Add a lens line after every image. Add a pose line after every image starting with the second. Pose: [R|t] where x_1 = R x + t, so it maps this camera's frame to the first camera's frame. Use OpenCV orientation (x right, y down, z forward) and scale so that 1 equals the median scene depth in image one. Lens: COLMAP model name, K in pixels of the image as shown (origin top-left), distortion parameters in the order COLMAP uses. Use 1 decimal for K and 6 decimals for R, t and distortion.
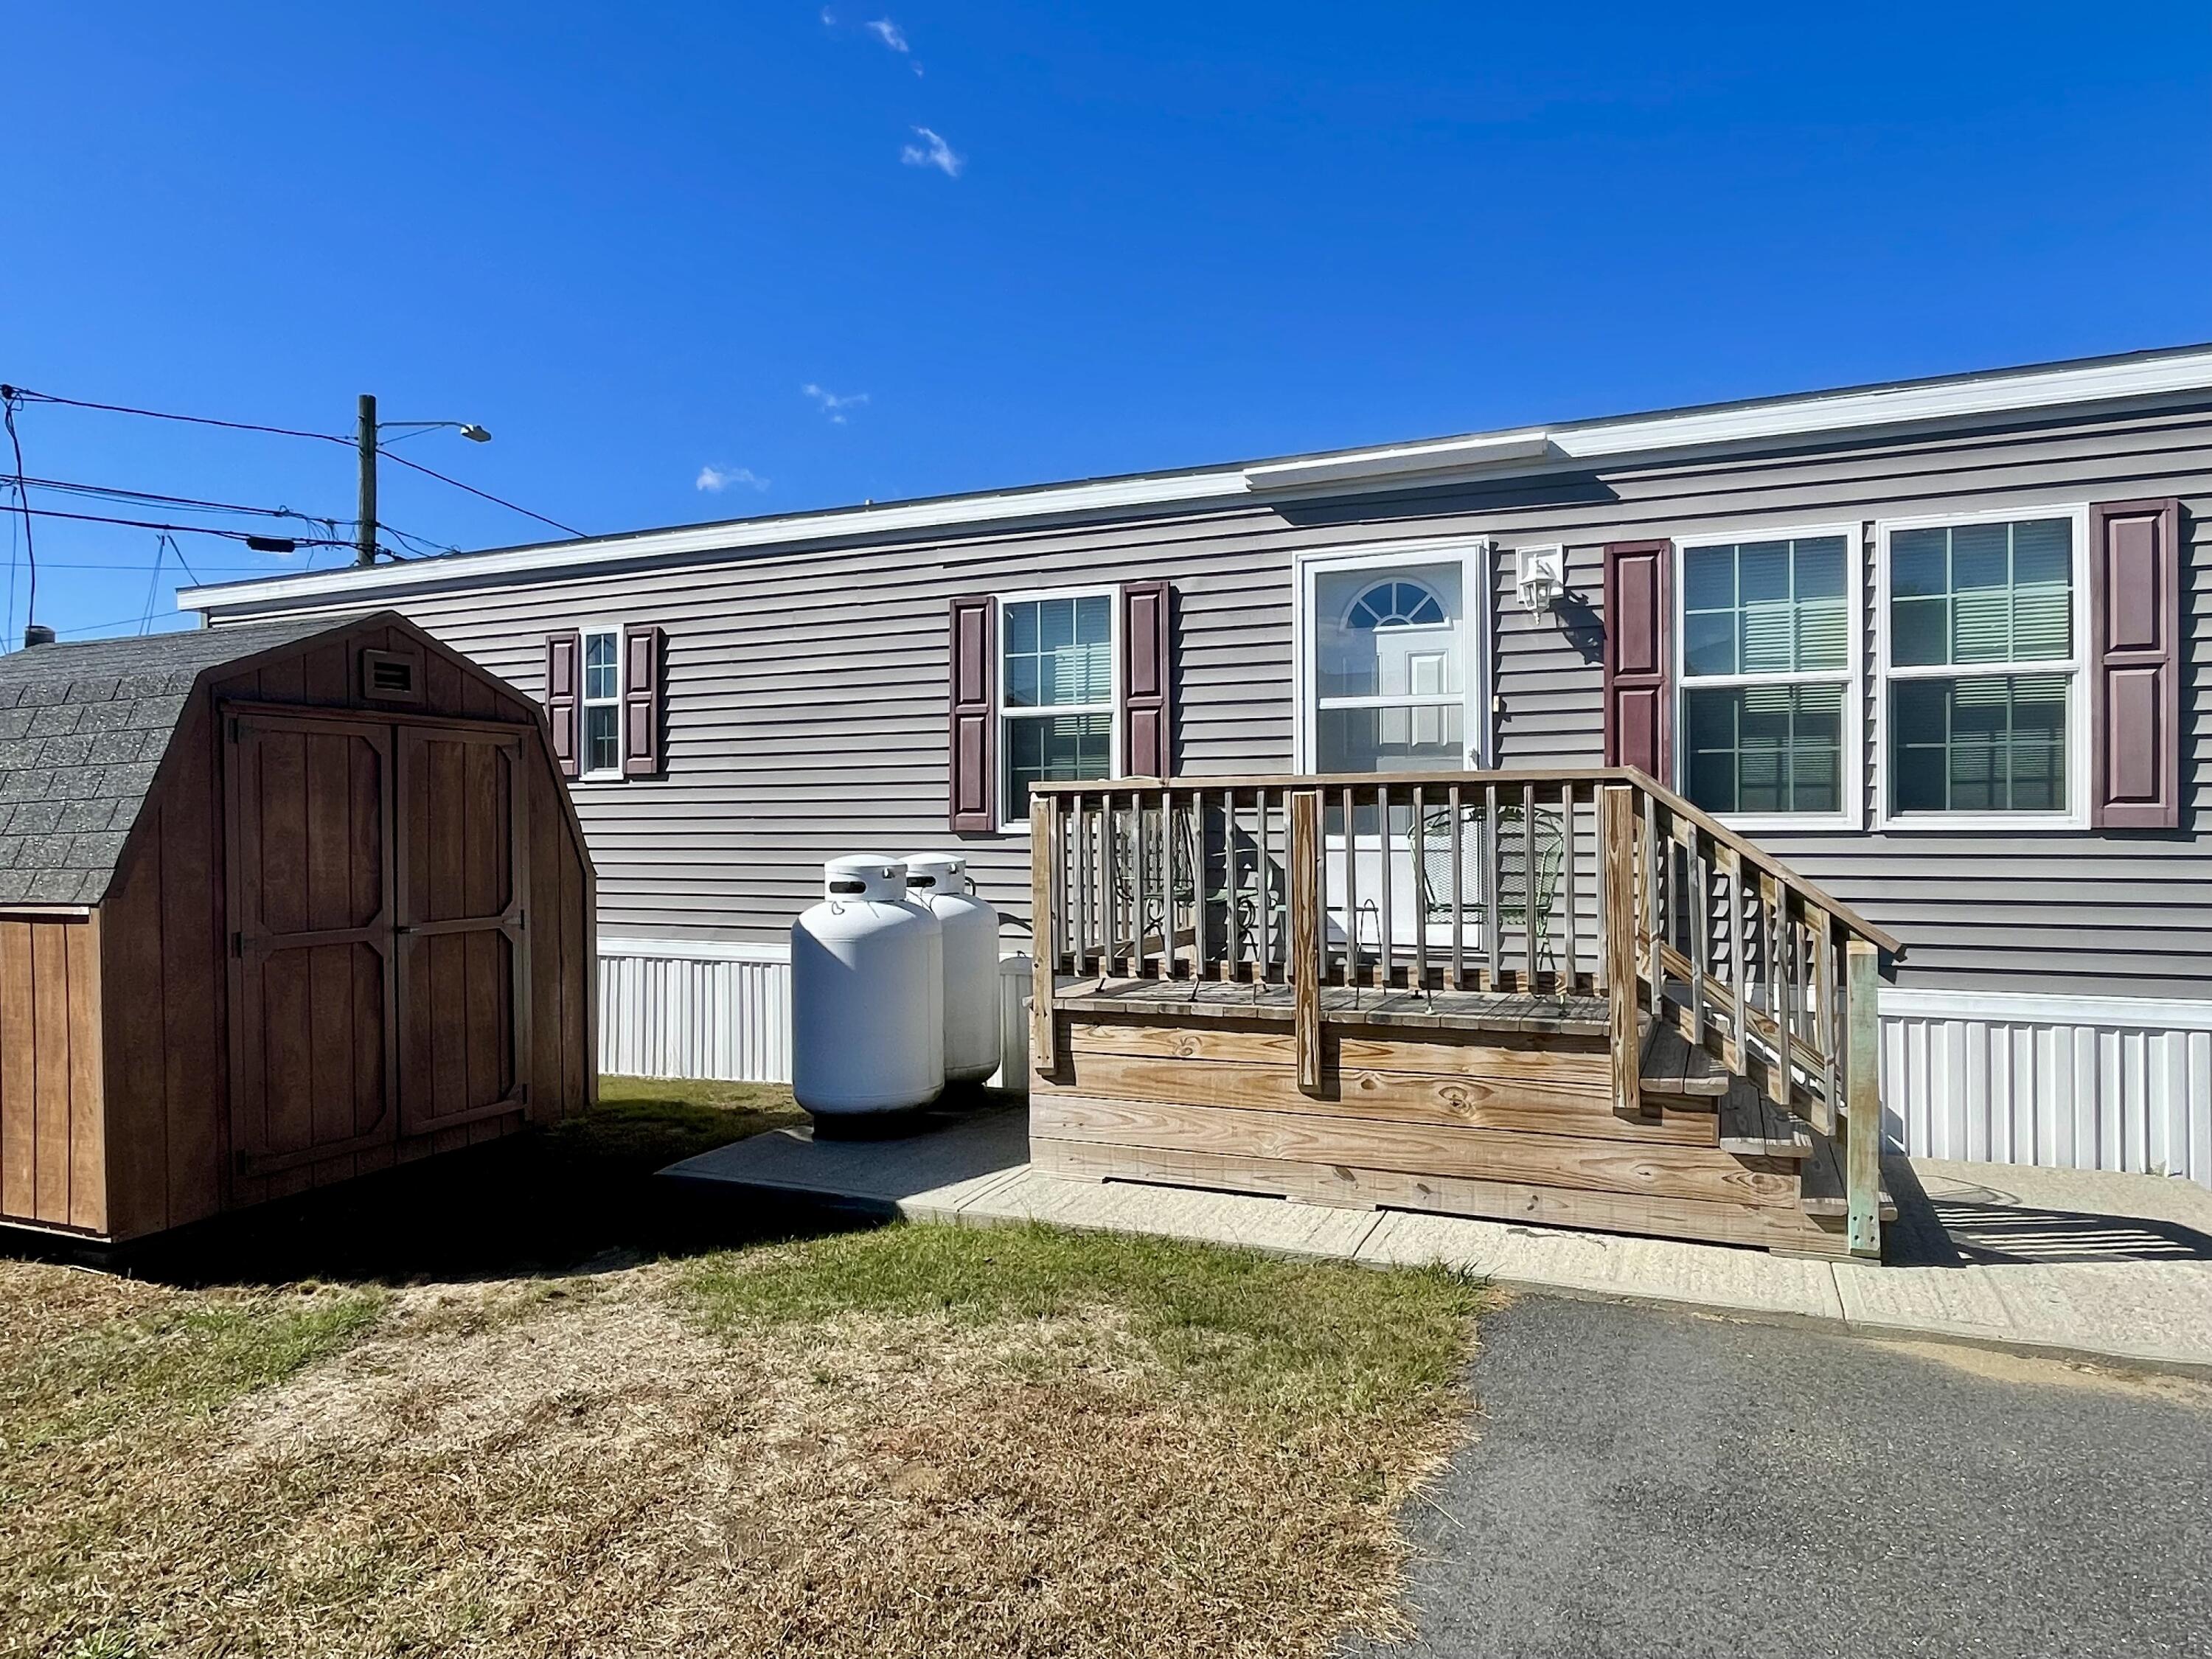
lens RADIAL K [[1353.9, 0, 1081.4], [0, 1353.9, 828.2], [0, 0, 1]] dist [0.003364, -0.005167]
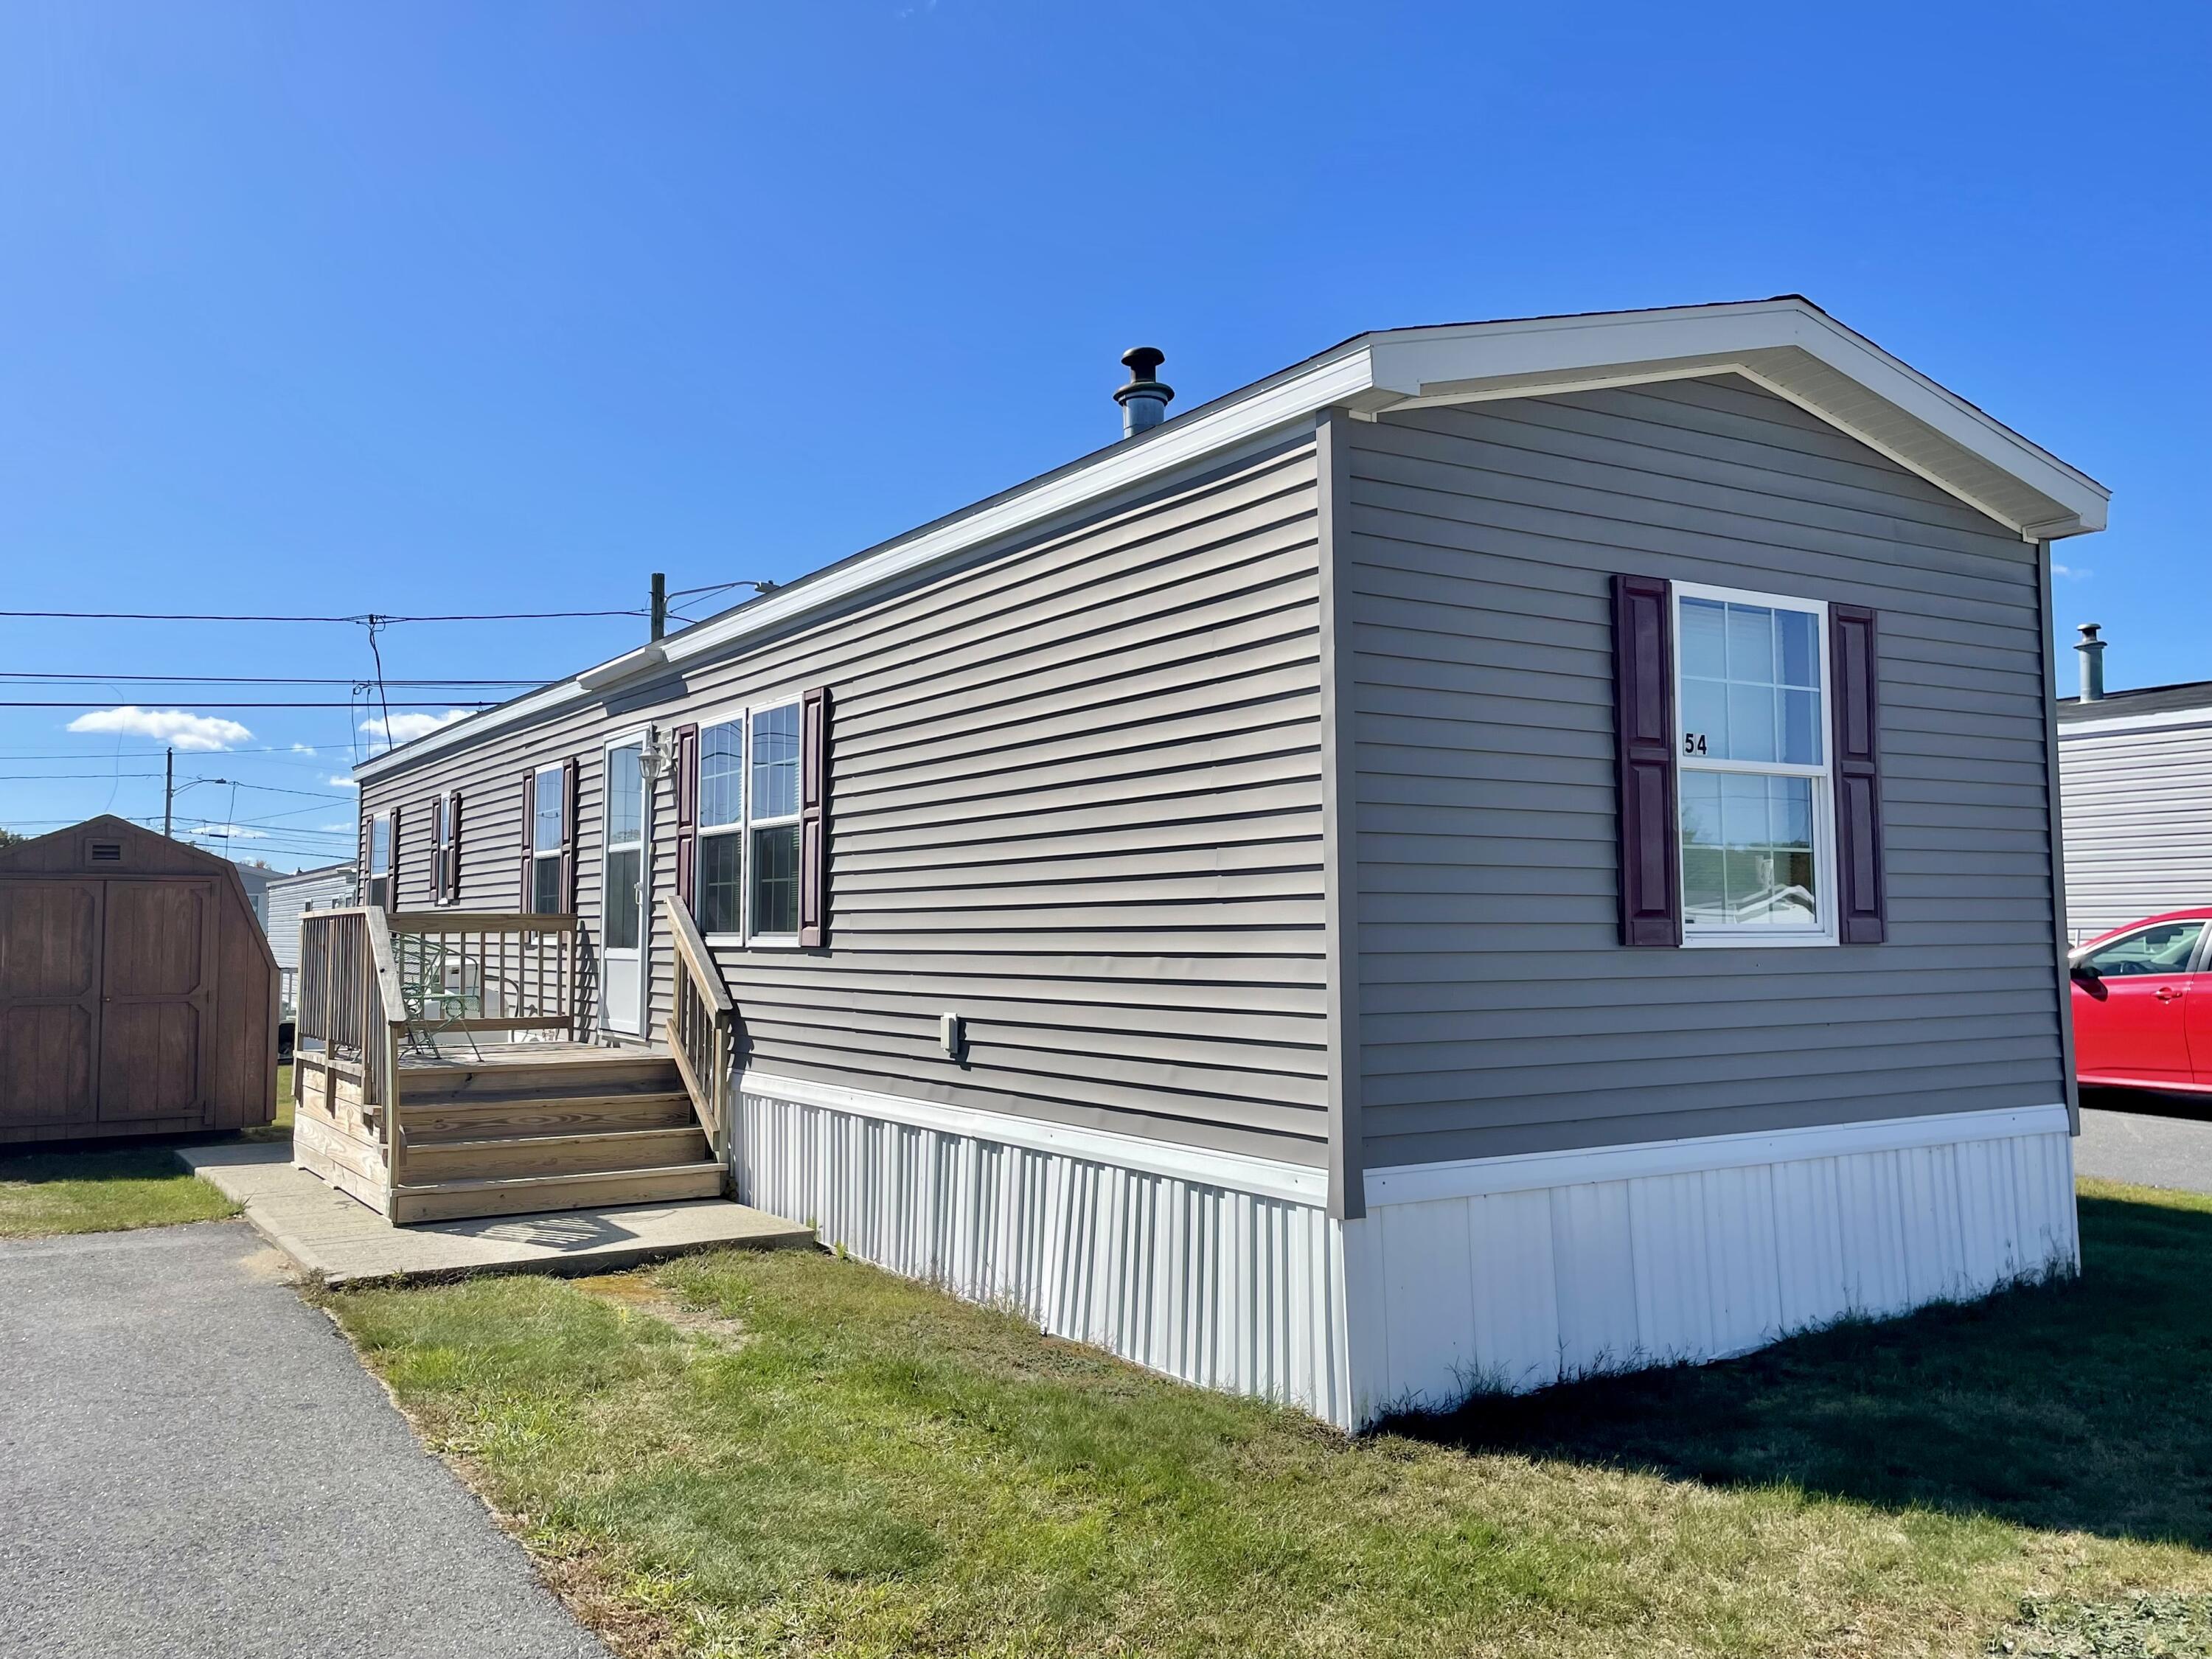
lens RADIAL K [[1736.5, 0, 1122.8], [0, 1736.5, 823.1], [0, 0, 1]] dist [0.019556, -0.025706]
pose [[0.851188, -0.030325, -0.523984, 1.688723], [-0.003169, 0.998014, -0.062908, -0.012487], [0.524851, 0.055207, 0.849402, -0.208794]]
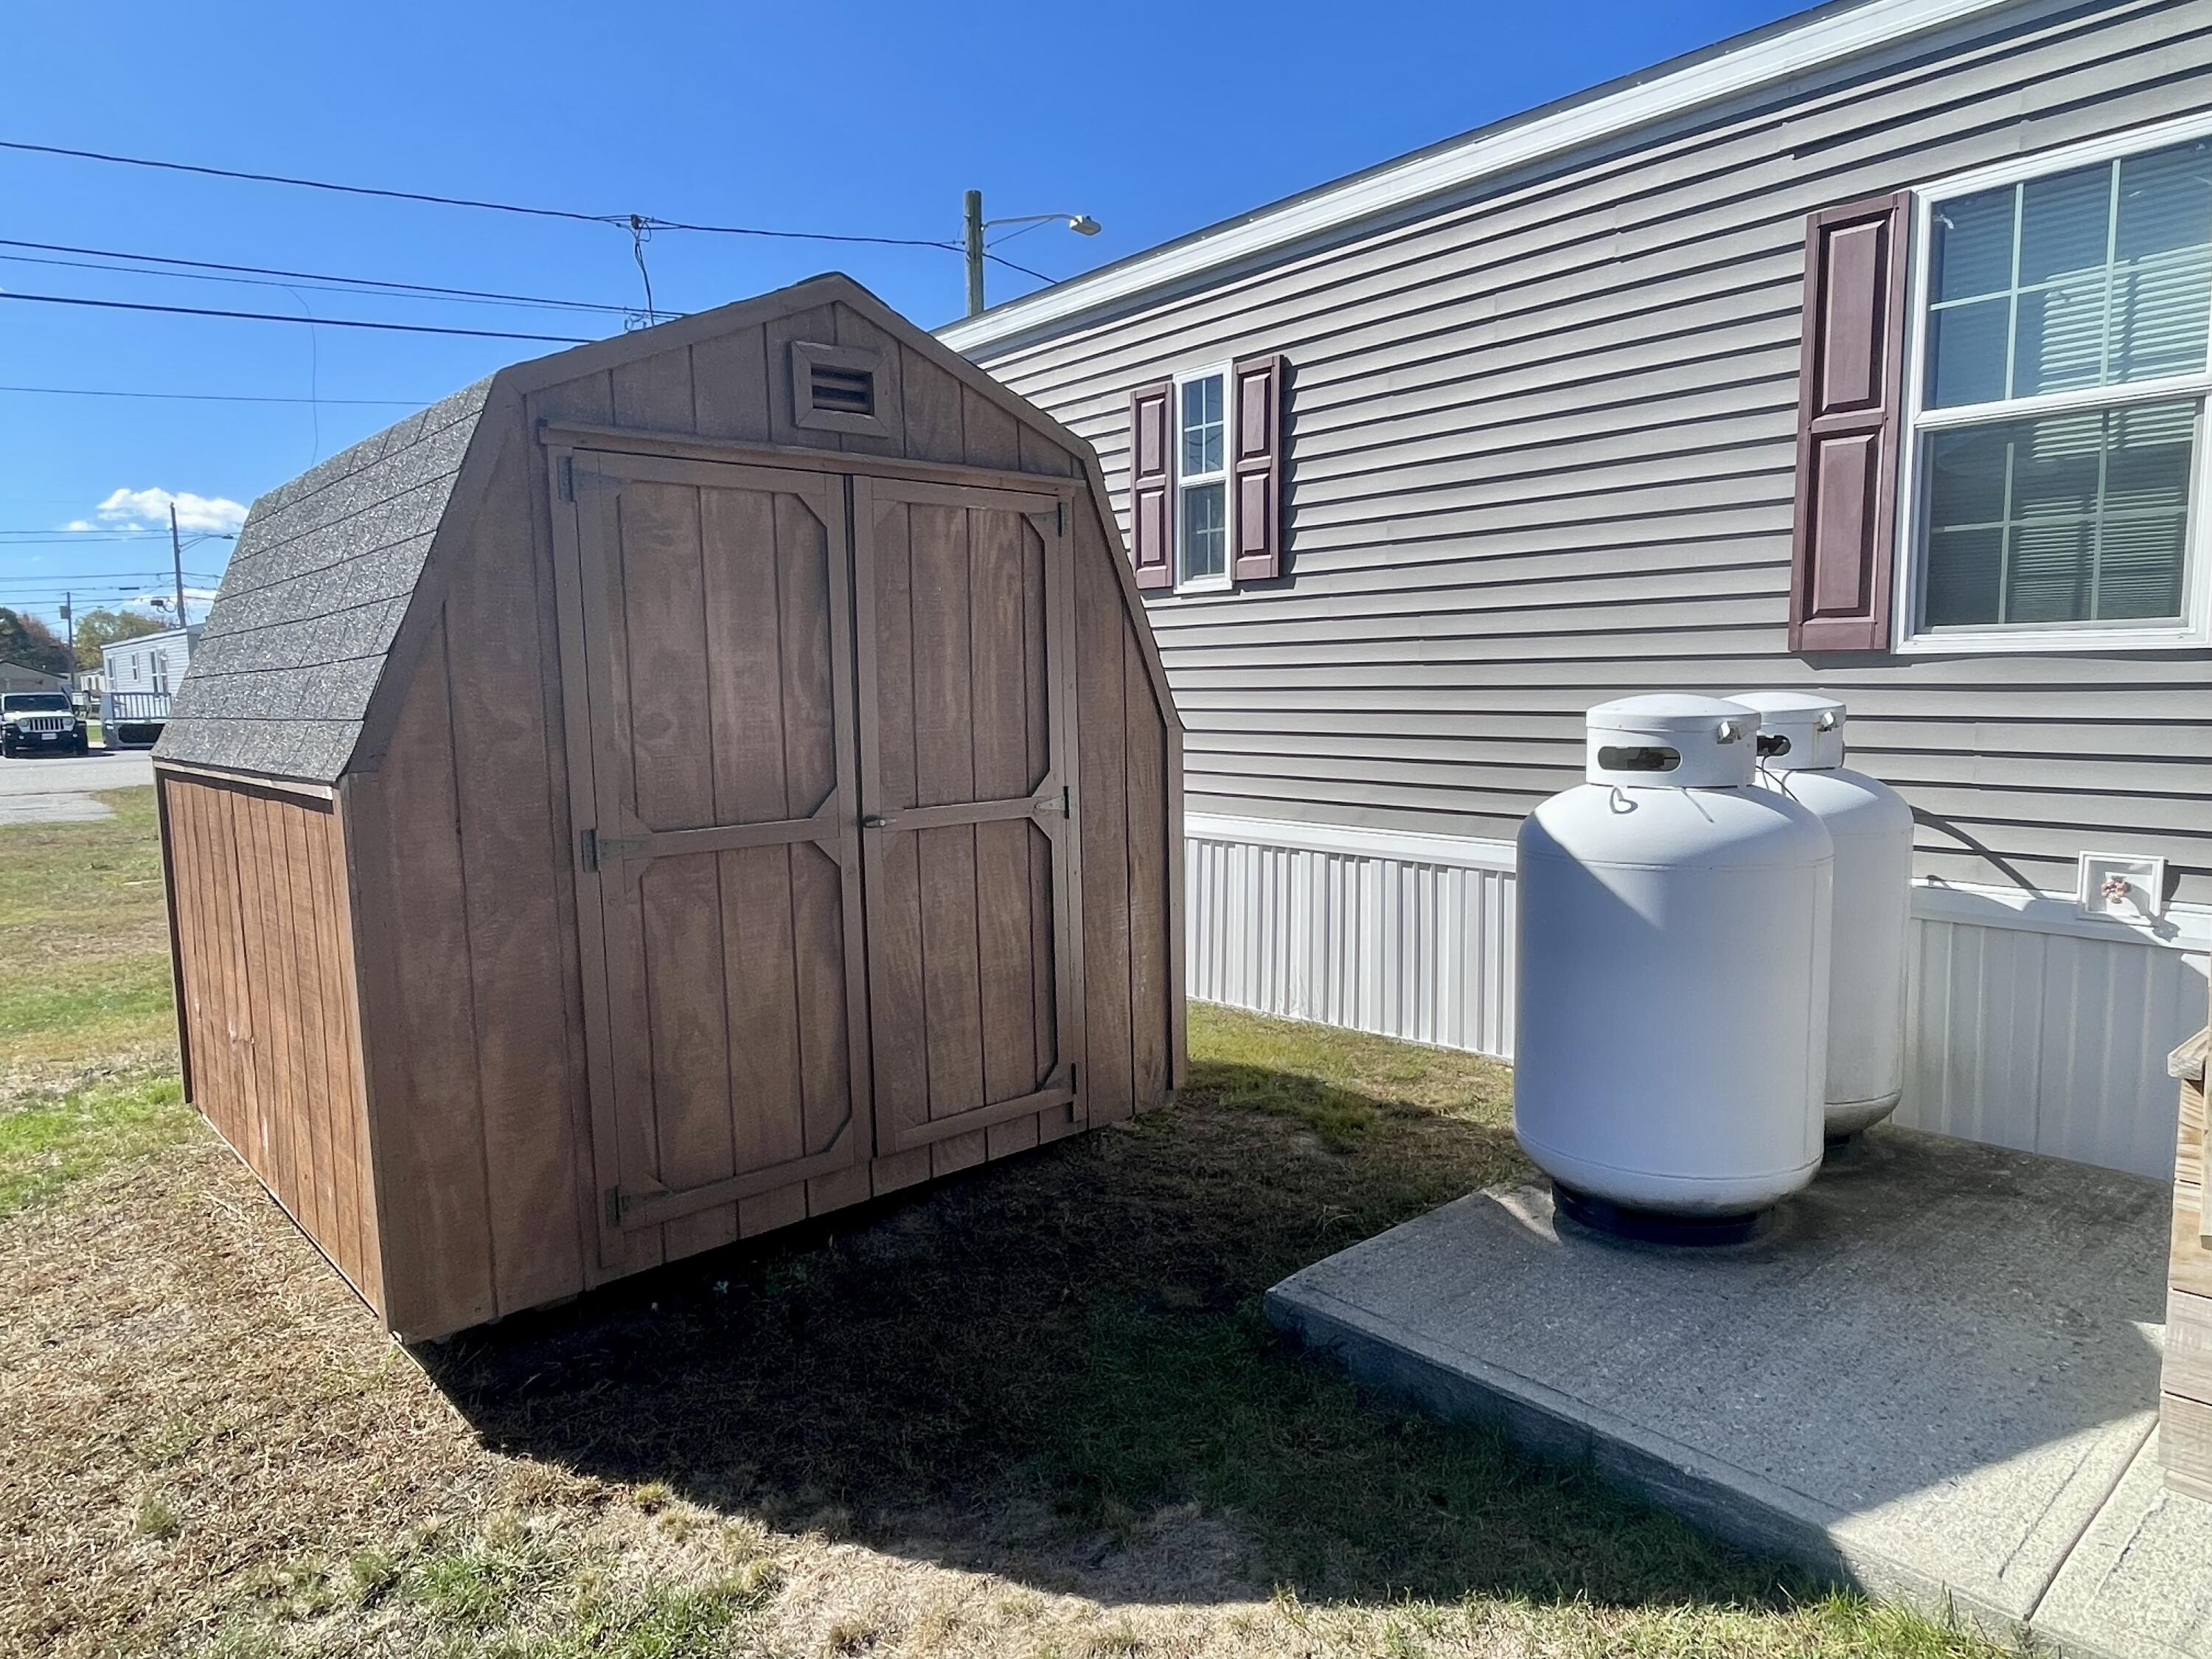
lens RADIAL K [[1353.9, 0, 1091.0], [0, 1353.9, 826.3], [0, 0, 1]] dist [0.003364, -0.005167]
pose [[0.904339, 0.037309, -0.425180, -0.148558], [0.010561, 0.993911, 0.109676, 0.011506], [0.426684, -0.103674, 0.898439, 0.475818]]
